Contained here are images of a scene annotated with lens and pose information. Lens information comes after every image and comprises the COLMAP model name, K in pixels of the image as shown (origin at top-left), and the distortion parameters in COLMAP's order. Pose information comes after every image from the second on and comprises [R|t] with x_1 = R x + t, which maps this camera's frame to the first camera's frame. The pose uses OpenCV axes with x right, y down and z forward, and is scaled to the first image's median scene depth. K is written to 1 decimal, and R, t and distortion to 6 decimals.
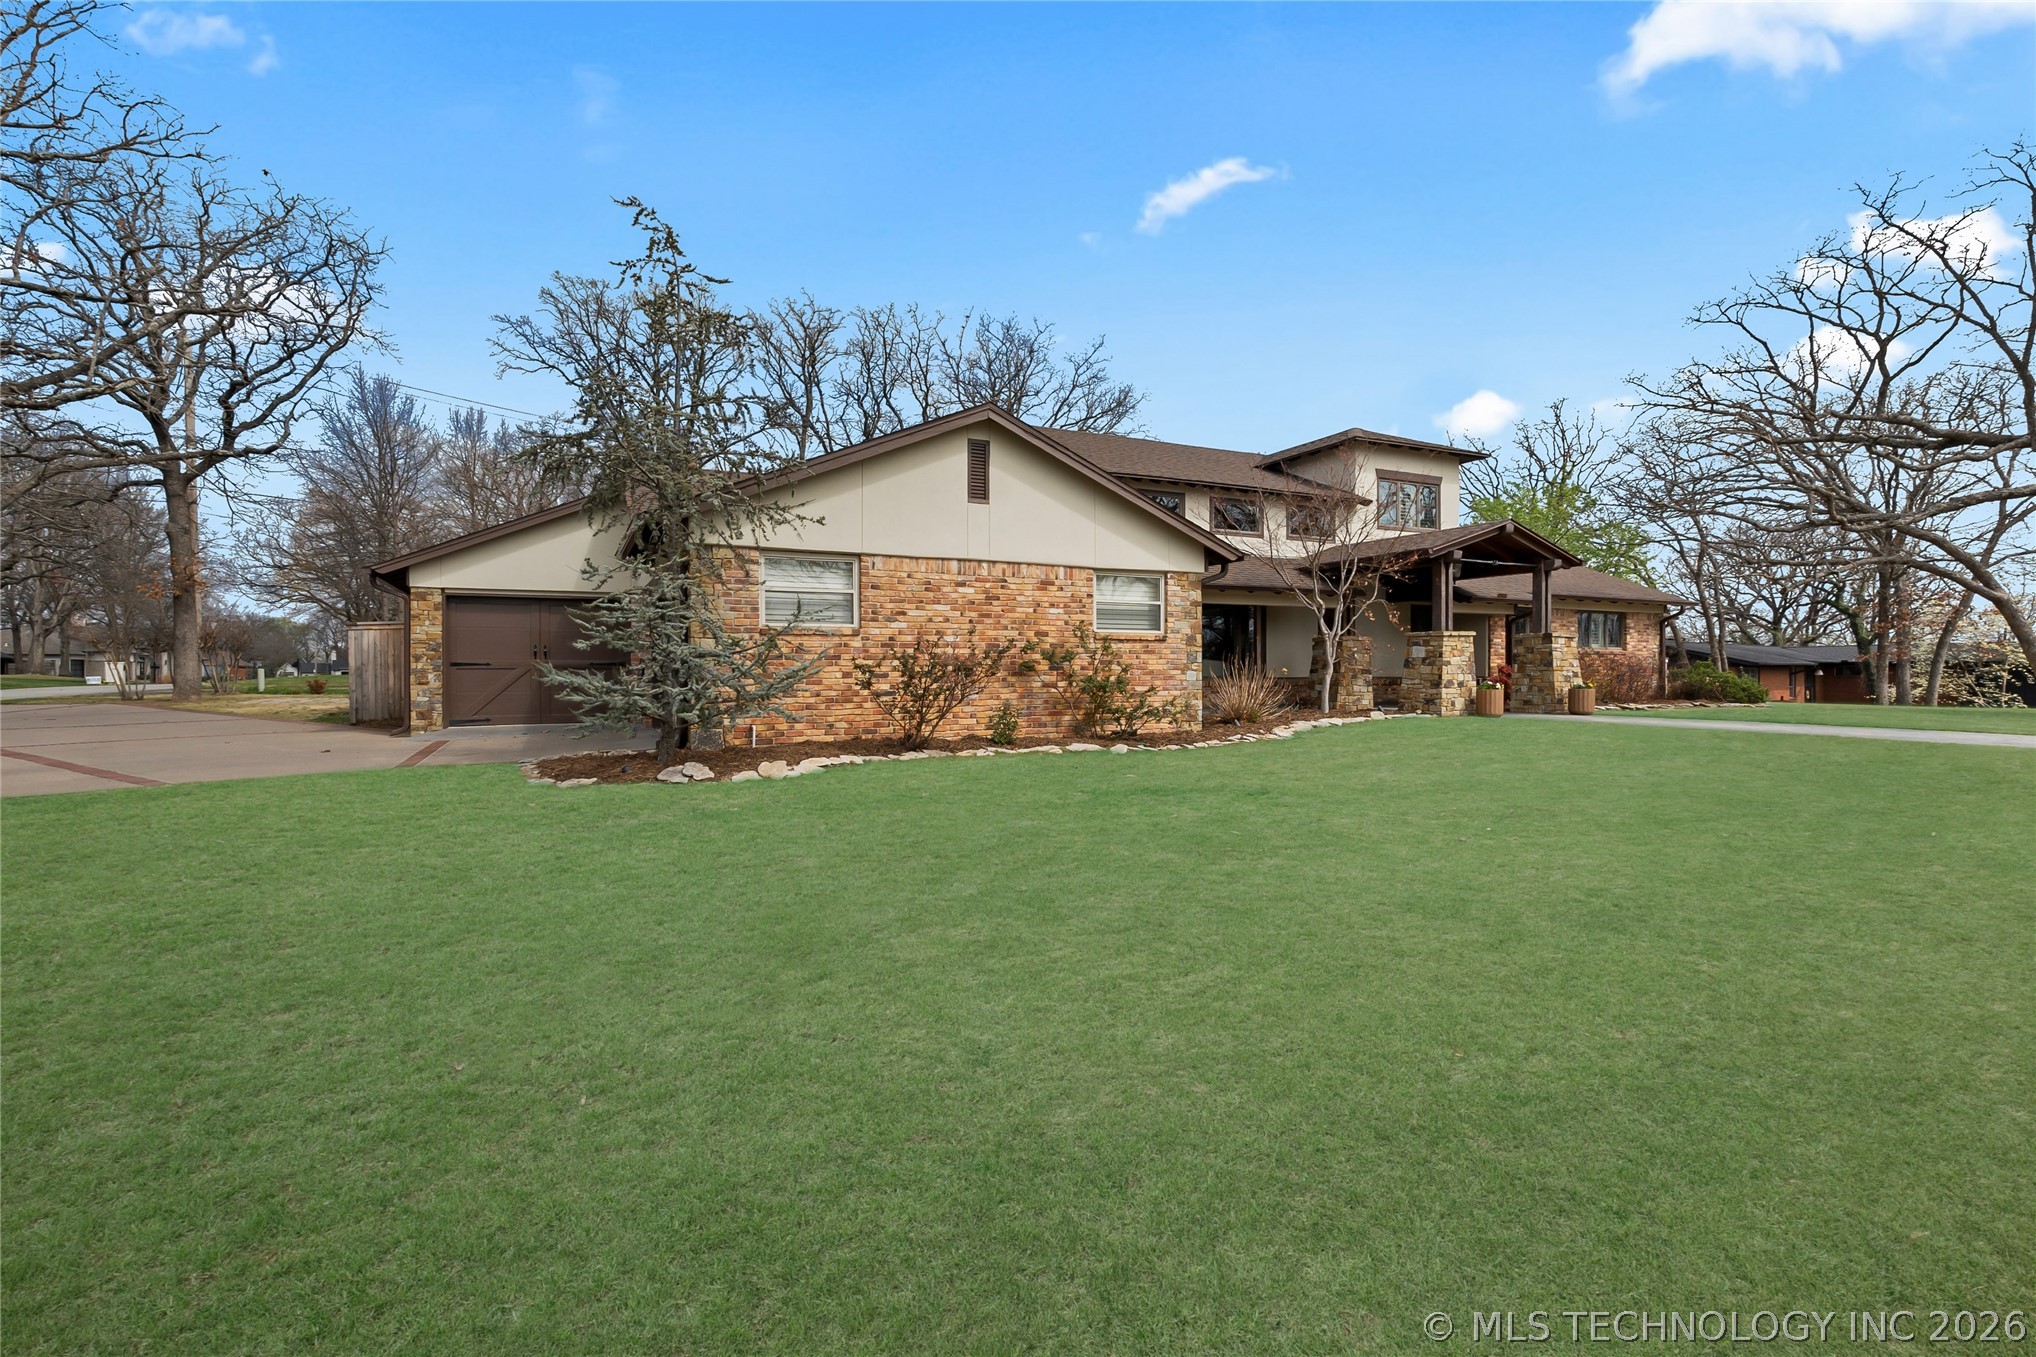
lens RADIAL K [[942.3, 0, 1018.0], [0, 942.3, 678.5], [0, 0, 1]] dist [-0.006963, -0.000001]
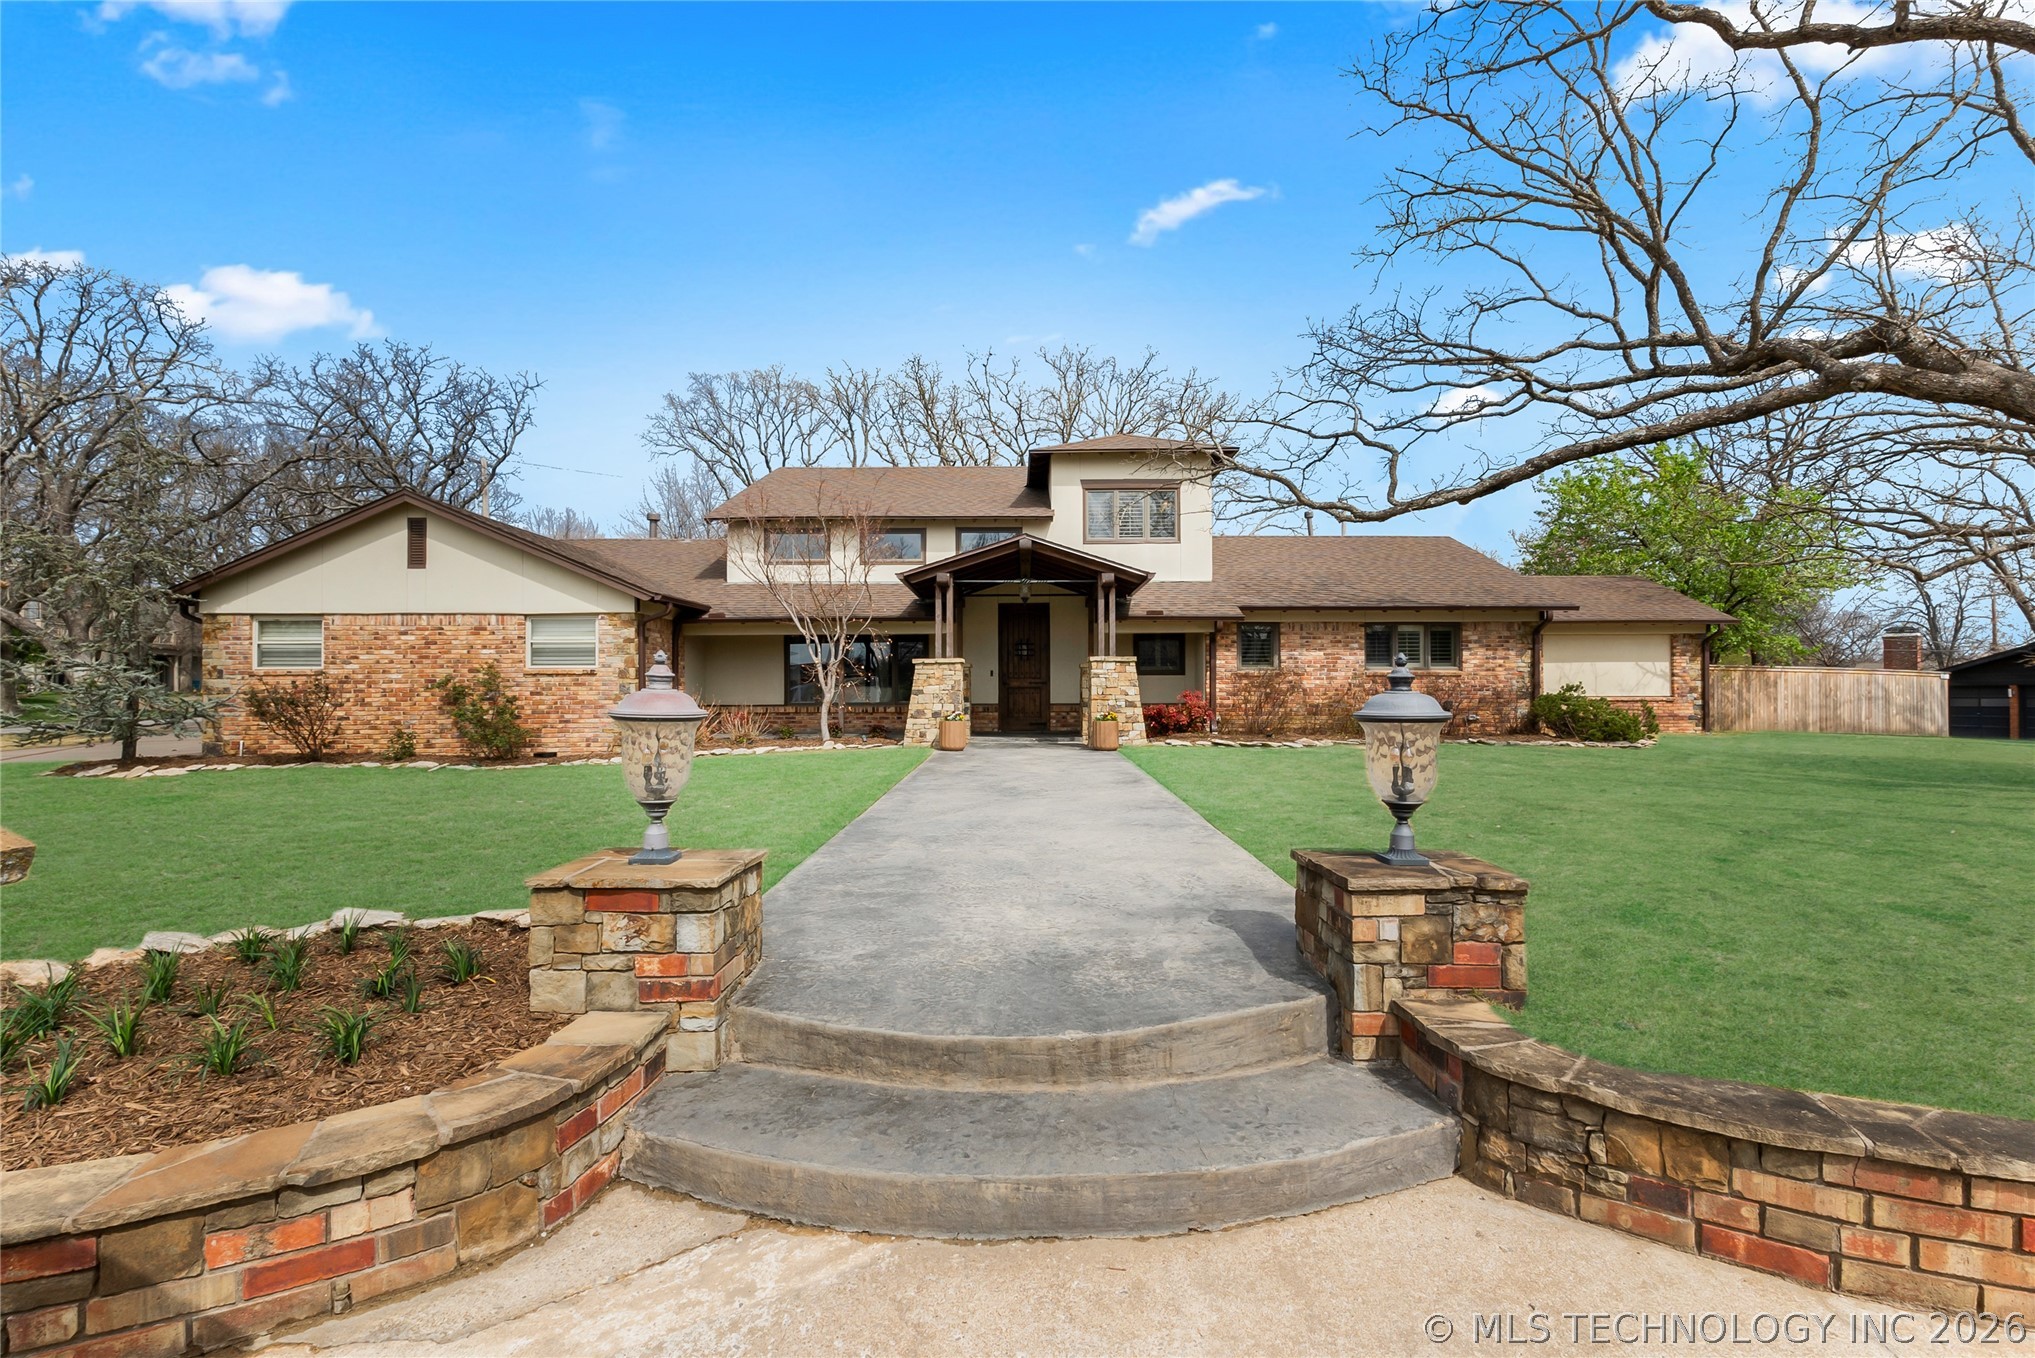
lens RADIAL K [[925.0, 0, 1013.1], [0, 925.0, 662.3], [0, 0, 1]] dist [0.012853, -0.046459]
pose [[0.892658, -0.014698, -0.450495, 1.125397], [0.000351, 0.999490, -0.031916, -0.019537], [0.450734, 0.028332, 0.892208, 0.240063]]
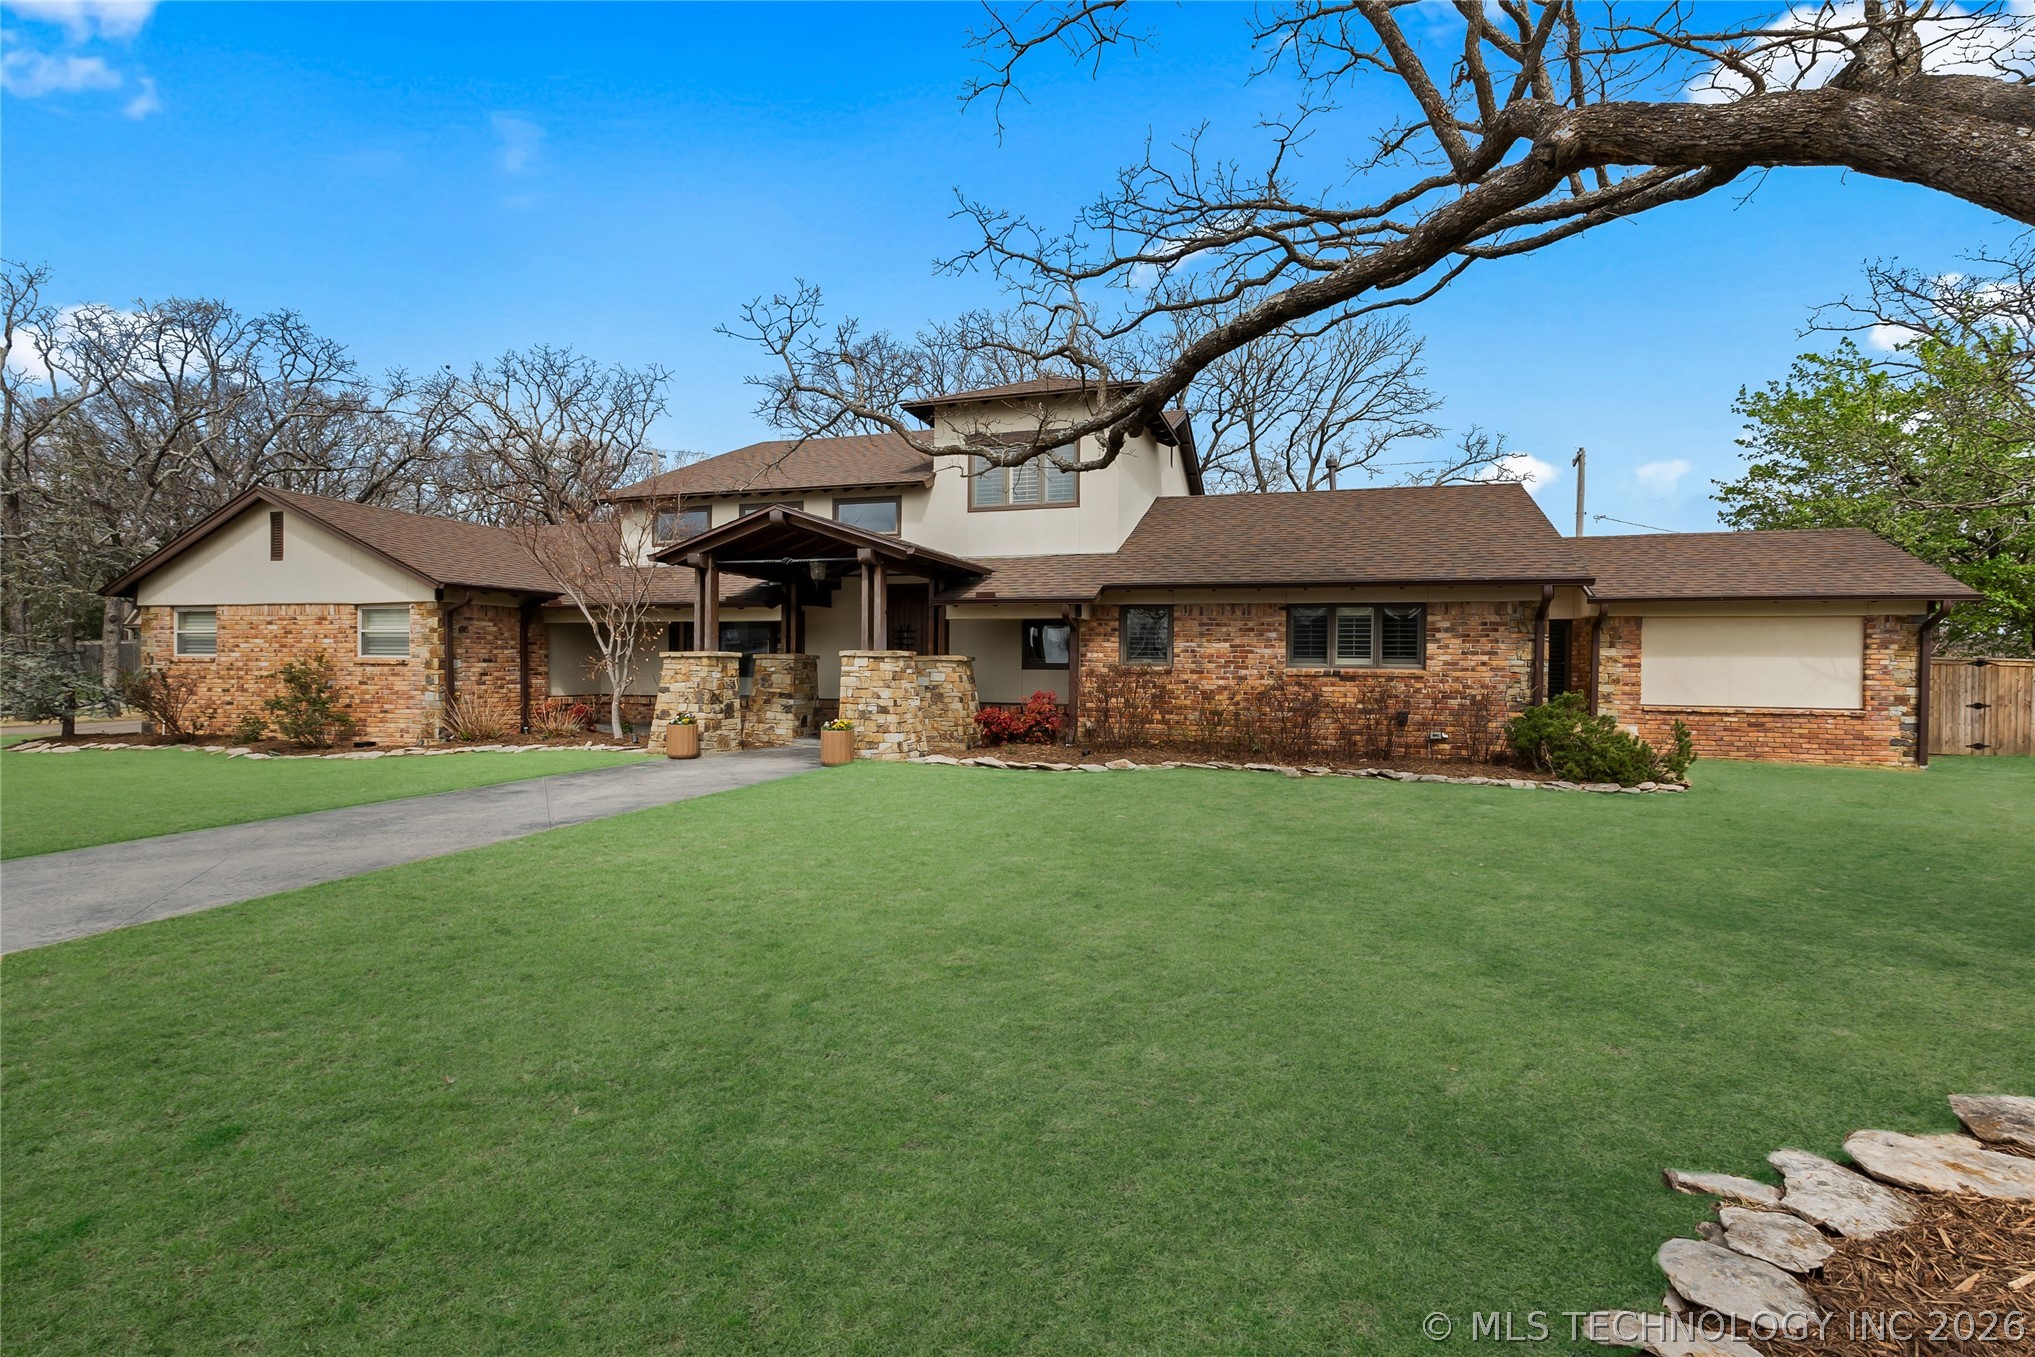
lens RADIAL K [[941.8, 0, 1017.5], [0, 941.8, 678.5], [0, 0, 1]] dist [-0.006963, -0.000001]
pose [[0.715293, 0.018035, -0.698592, 1.479068], [-0.012483, 0.999837, 0.013030, -0.048235], [0.698713, -0.000600, 0.715401, 0.721708]]
